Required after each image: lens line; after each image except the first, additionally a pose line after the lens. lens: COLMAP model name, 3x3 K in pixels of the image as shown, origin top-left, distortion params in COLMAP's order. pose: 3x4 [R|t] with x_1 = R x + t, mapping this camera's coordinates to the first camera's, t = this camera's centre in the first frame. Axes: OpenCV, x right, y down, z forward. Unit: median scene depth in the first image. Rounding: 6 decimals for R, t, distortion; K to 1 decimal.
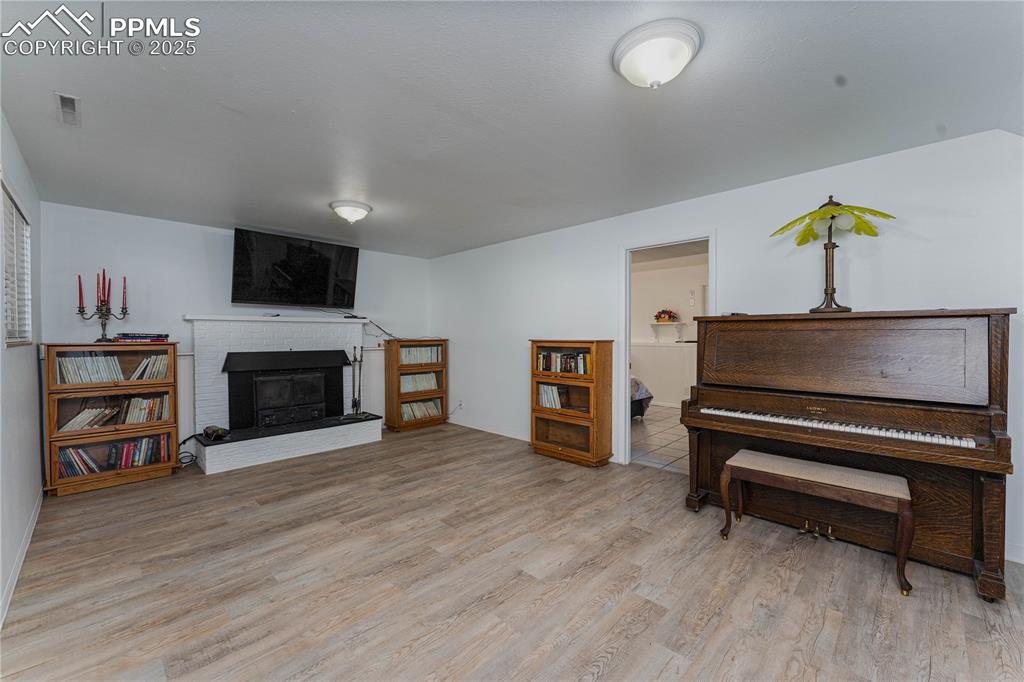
lens RADIAL K [[413.8, 0, 512.0], [0, 413.8, 338.2], [0, 0, 1]] dist [-0.001111, -0.000400]
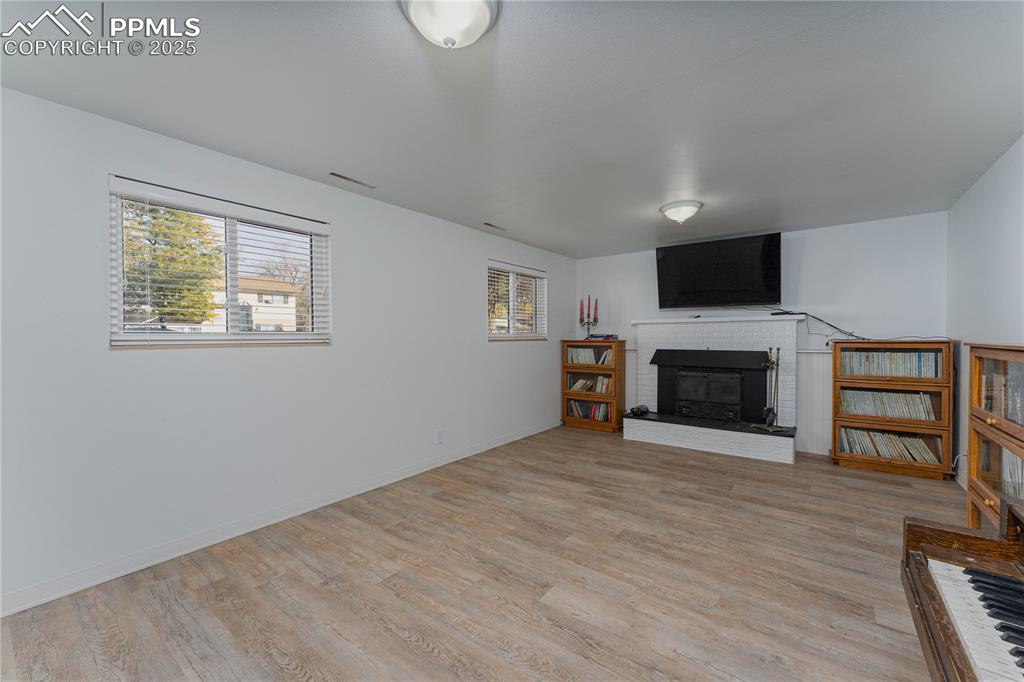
lens RADIAL K [[413.8, 0, 511.2], [0, 413.8, 341.4], [0, 0, 1]] dist [-0.001111, -0.000400]
pose [[0.123046, 0.014178, -0.992300, 0.566228], [-0.003260, 0.999898, 0.013882, -0.004730], [0.992396, 0.001527, 0.123080, 0.480842]]
